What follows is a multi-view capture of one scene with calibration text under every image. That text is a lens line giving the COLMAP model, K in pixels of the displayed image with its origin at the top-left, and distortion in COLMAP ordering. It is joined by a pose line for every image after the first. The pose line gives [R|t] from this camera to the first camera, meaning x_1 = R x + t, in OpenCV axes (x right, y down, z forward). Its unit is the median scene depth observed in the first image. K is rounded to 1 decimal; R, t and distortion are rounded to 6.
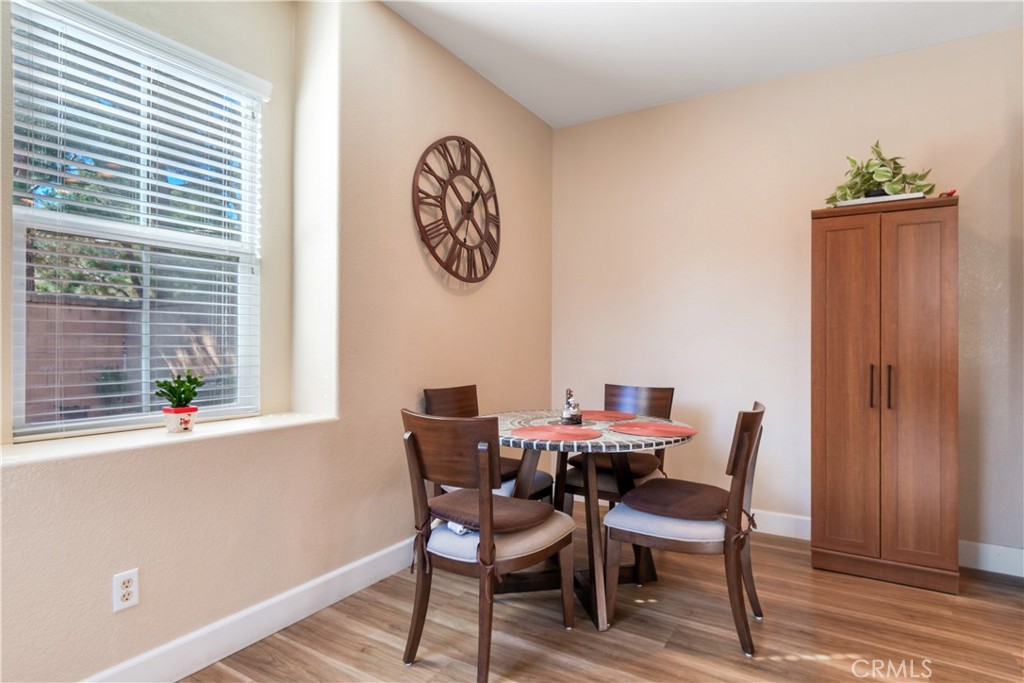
lens RADIAL K [[551.4, 0, 521.0], [0, 551.4, 347.9], [0, 0, 1]] dist [-0.001604, -0.000709]
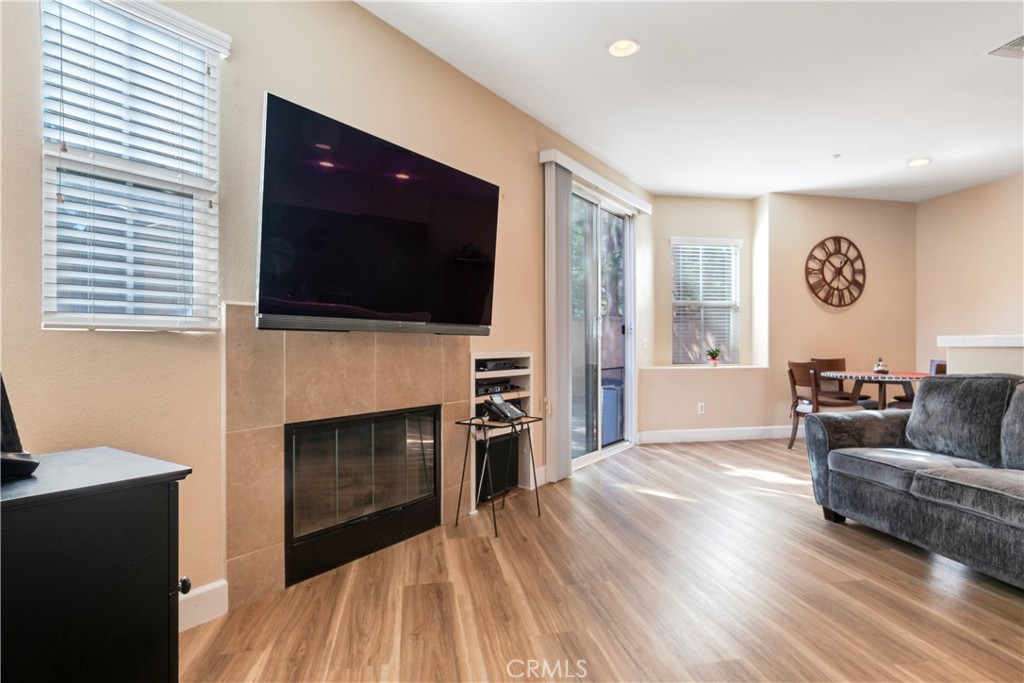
lens RADIAL K [[551.4, 0, 521.0], [0, 551.4, 347.9], [0, 0, 1]] dist [-0.001604, -0.000709]
pose [[0.676727, -0.004132, -0.736223, 0.635864], [0.003201, 0.999991, -0.002670, 0.033840], [0.736227, -0.000550, 0.676734, -1.294523]]
